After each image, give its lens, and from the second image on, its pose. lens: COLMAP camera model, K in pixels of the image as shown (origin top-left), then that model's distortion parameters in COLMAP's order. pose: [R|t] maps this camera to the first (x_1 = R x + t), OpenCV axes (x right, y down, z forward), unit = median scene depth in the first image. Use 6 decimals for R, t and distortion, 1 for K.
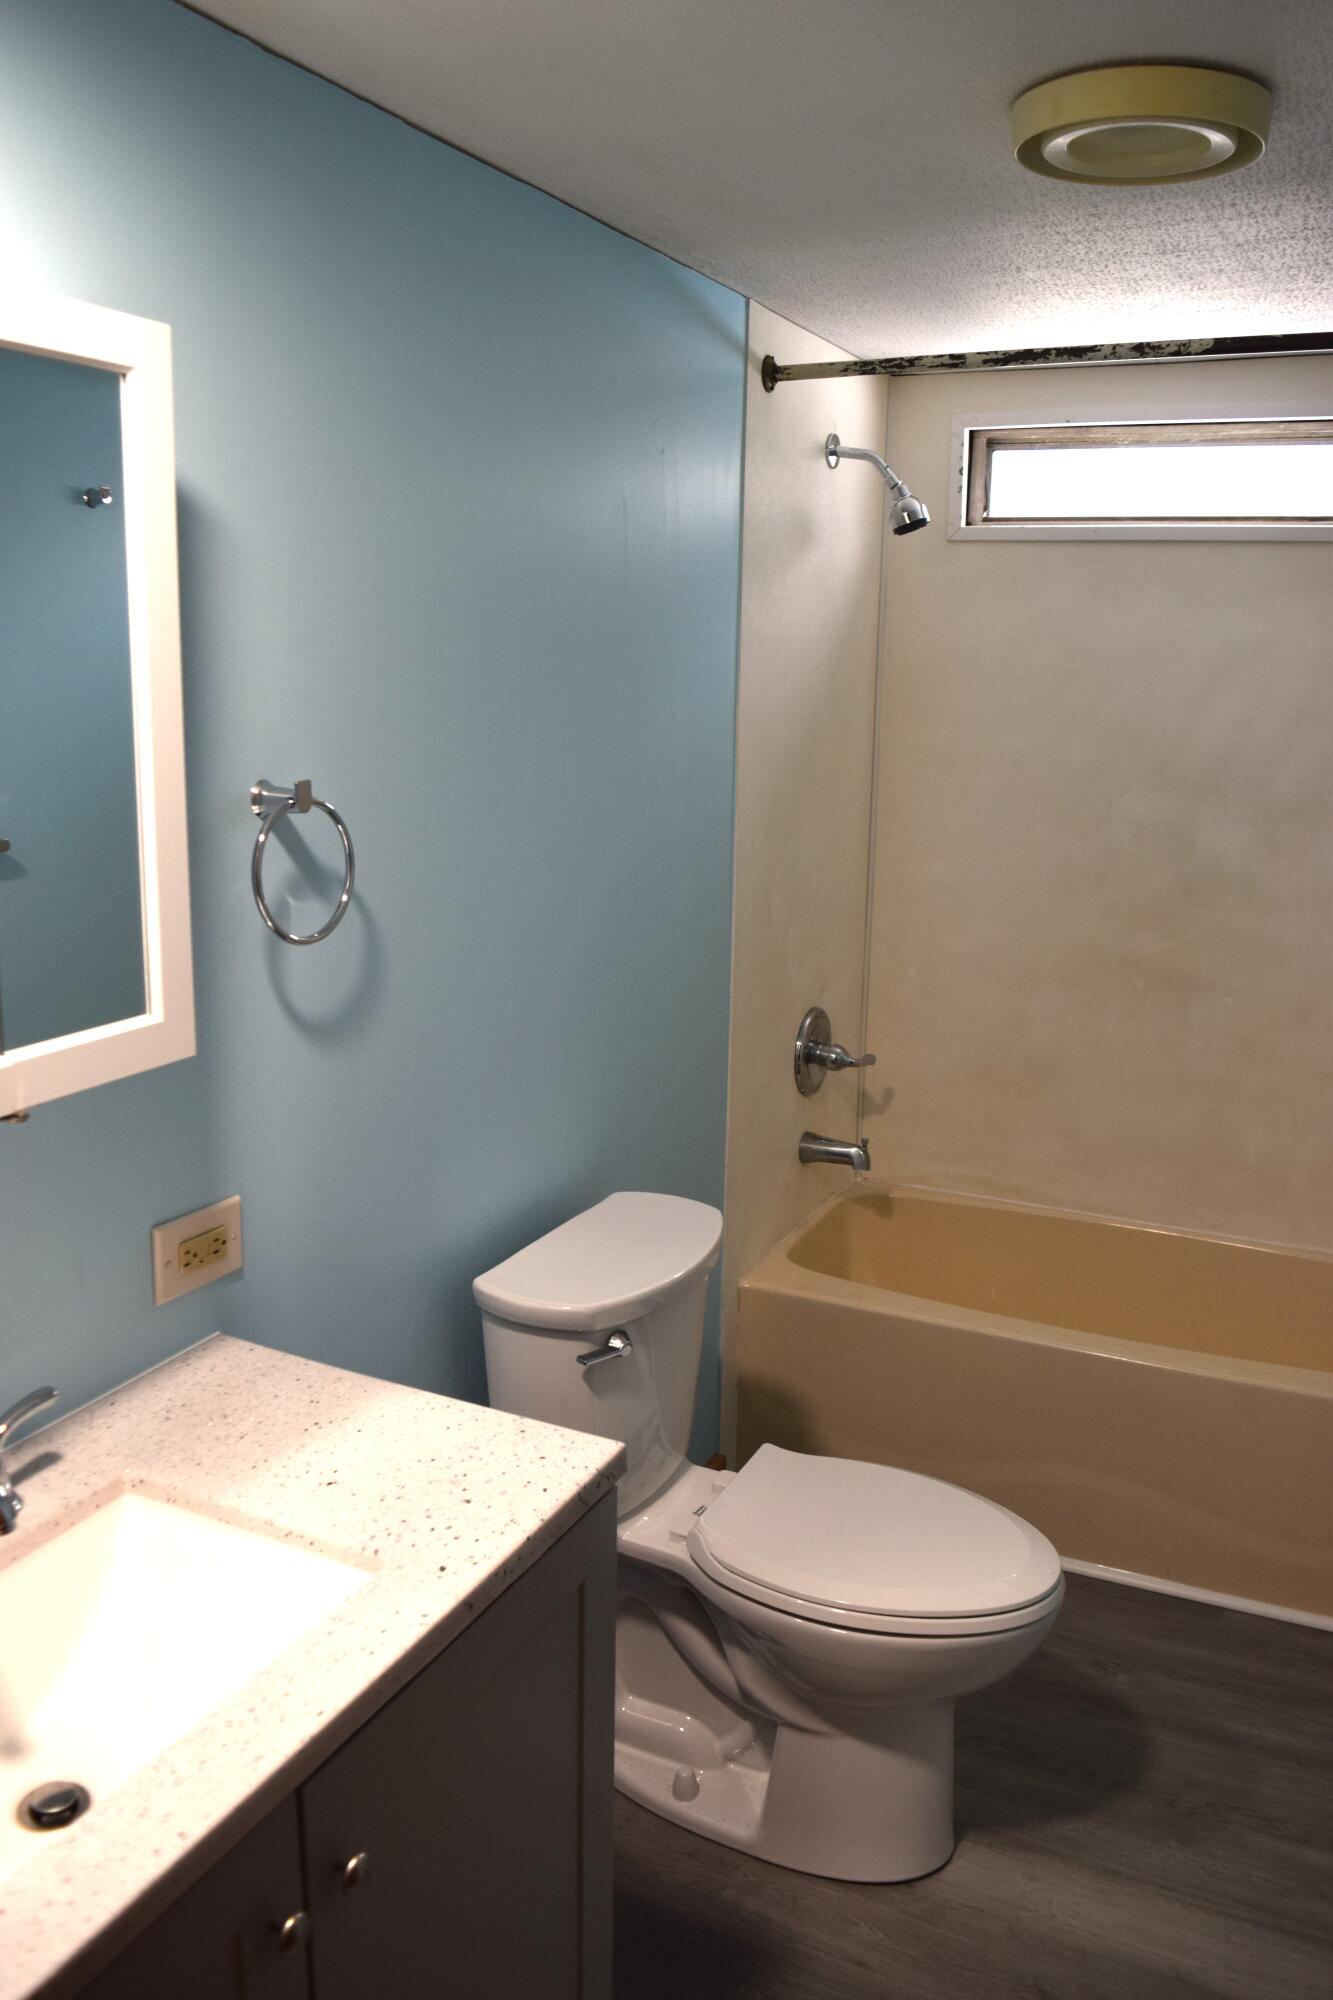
lens RADIAL K [[1569.7, 0, 660.2], [0, 1569.7, 1001.2], [0, 0, 1]] dist [-0.098982, 0.023551]
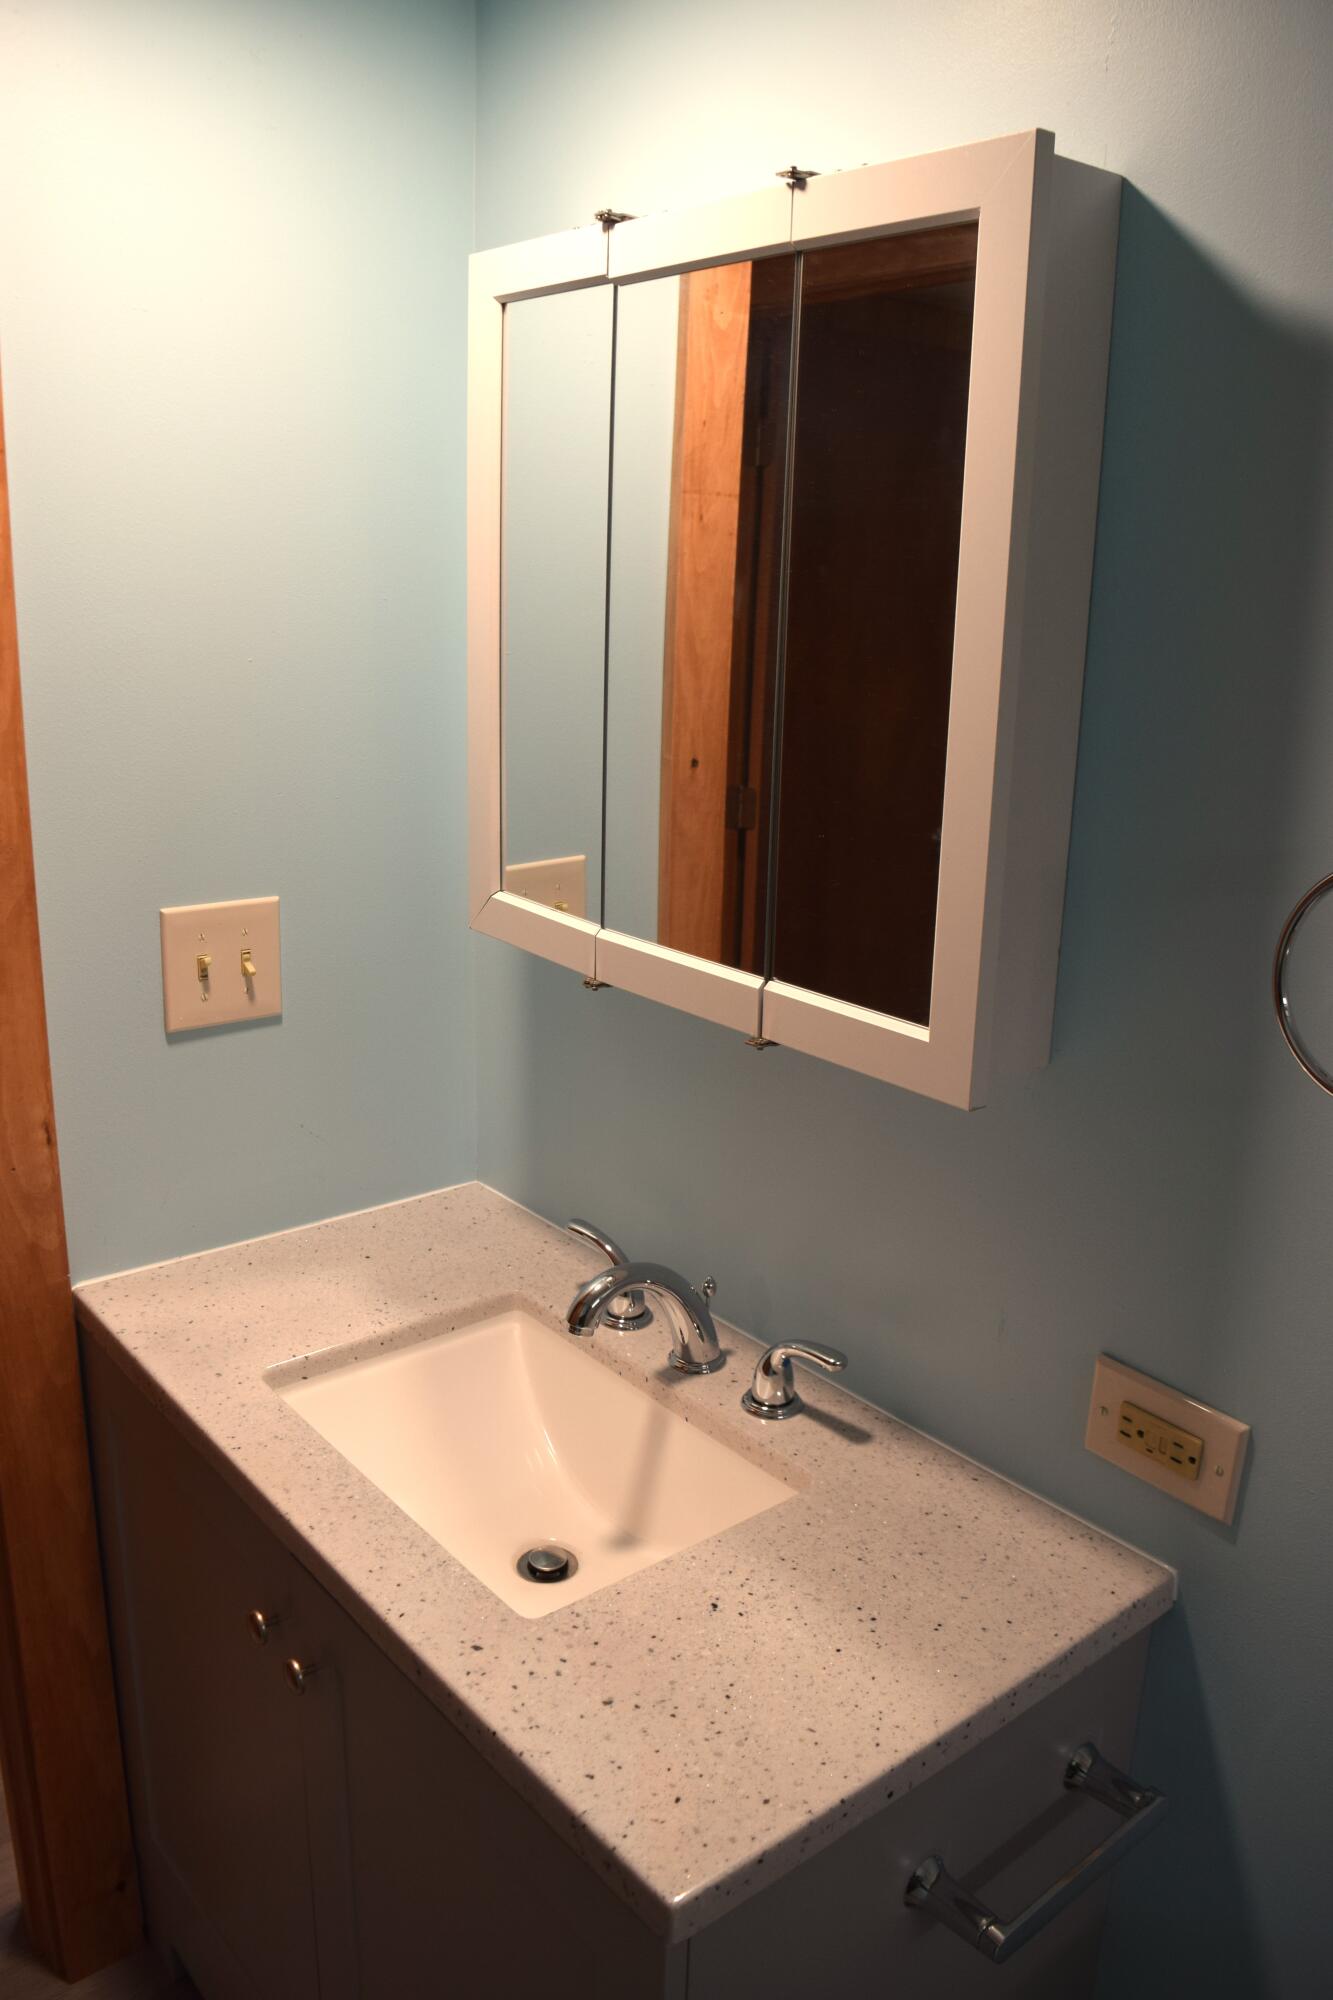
lens RADIAL K [[1569.7, 0, 660.9], [0, 1569.7, 1005.3], [0, 0, 1]] dist [-0.098982, 0.023551]
pose [[-0.421734, 0.224684, -0.878440, 0.188301], [-0.222520, 0.913537, 0.340492, -0.105638], [0.878991, 0.339067, -0.335273, 0.483729]]
